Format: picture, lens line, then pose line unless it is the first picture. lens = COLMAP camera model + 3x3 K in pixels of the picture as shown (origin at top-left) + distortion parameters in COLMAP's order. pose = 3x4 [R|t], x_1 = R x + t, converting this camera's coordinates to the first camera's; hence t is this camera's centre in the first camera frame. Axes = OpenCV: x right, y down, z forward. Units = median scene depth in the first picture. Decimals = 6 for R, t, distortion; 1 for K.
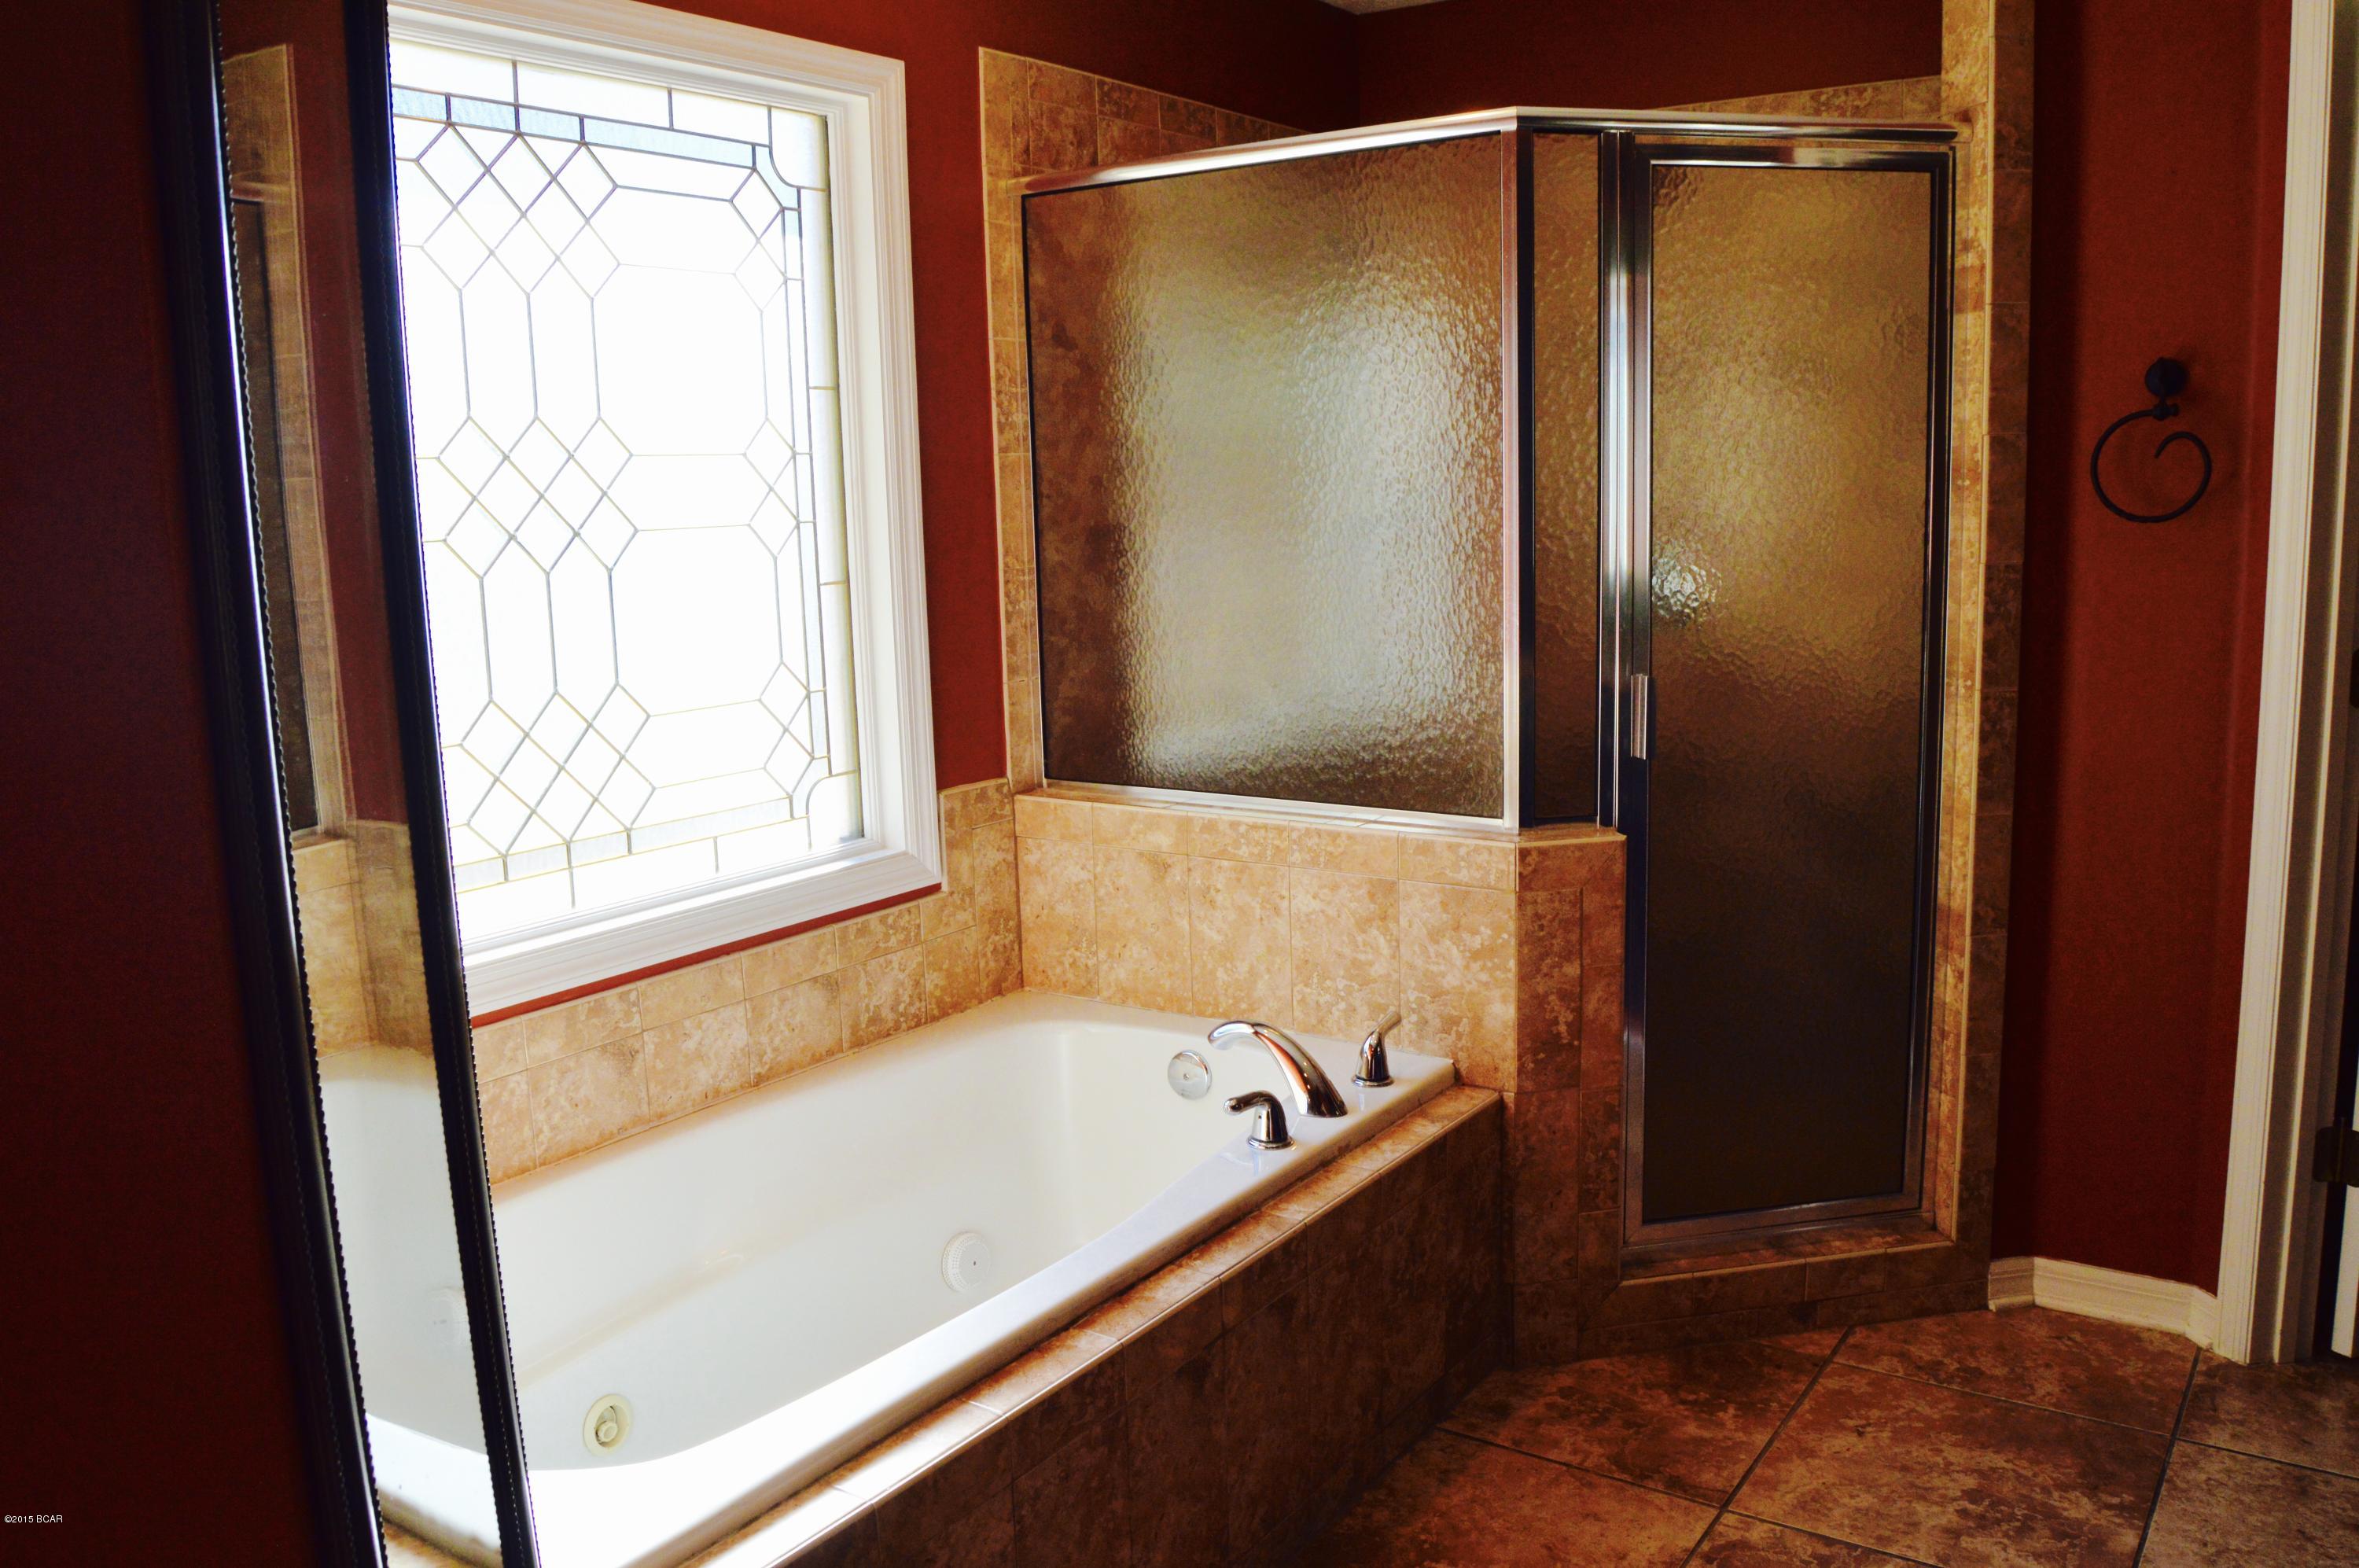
lens RADIAL K [[1874.3, 0, 1177.6], [0, 1874.3, 785.1], [0, 0, 1]] dist [-0.091938, 0.037258]
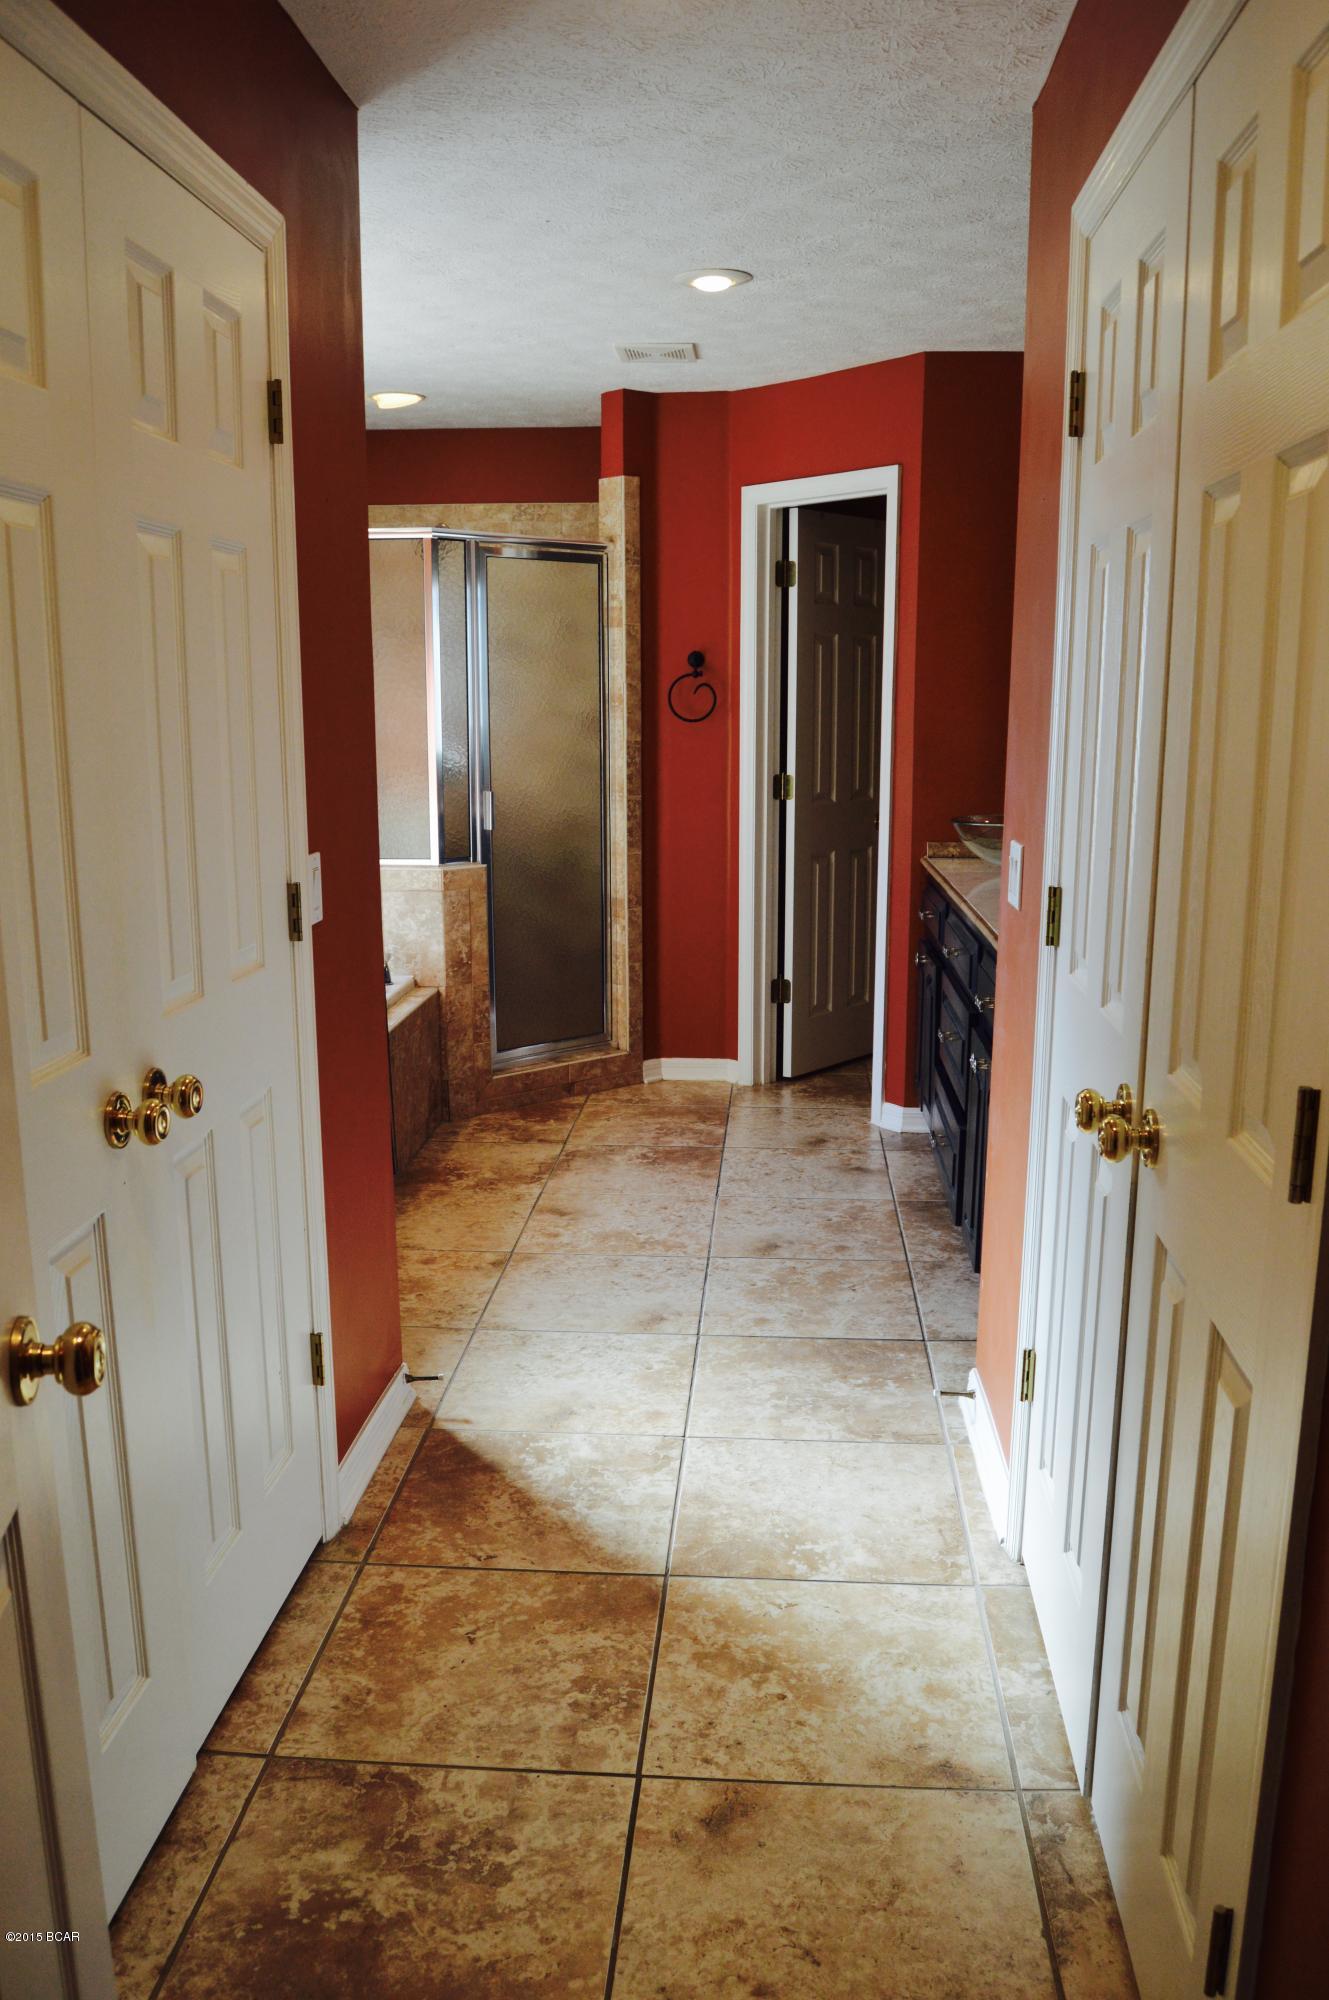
lens RADIAL K [[1589.0, 0, 668.0], [0, 1589.0, 1005.6], [0, 0, 1]] dist [-0.091938, 0.037258]
pose [[0.862786, -0.071228, 0.500527, -0.506300], [0.058212, 0.997437, 0.041598, 0.124696], [-0.502207, -0.006753, 0.864721, -0.695402]]
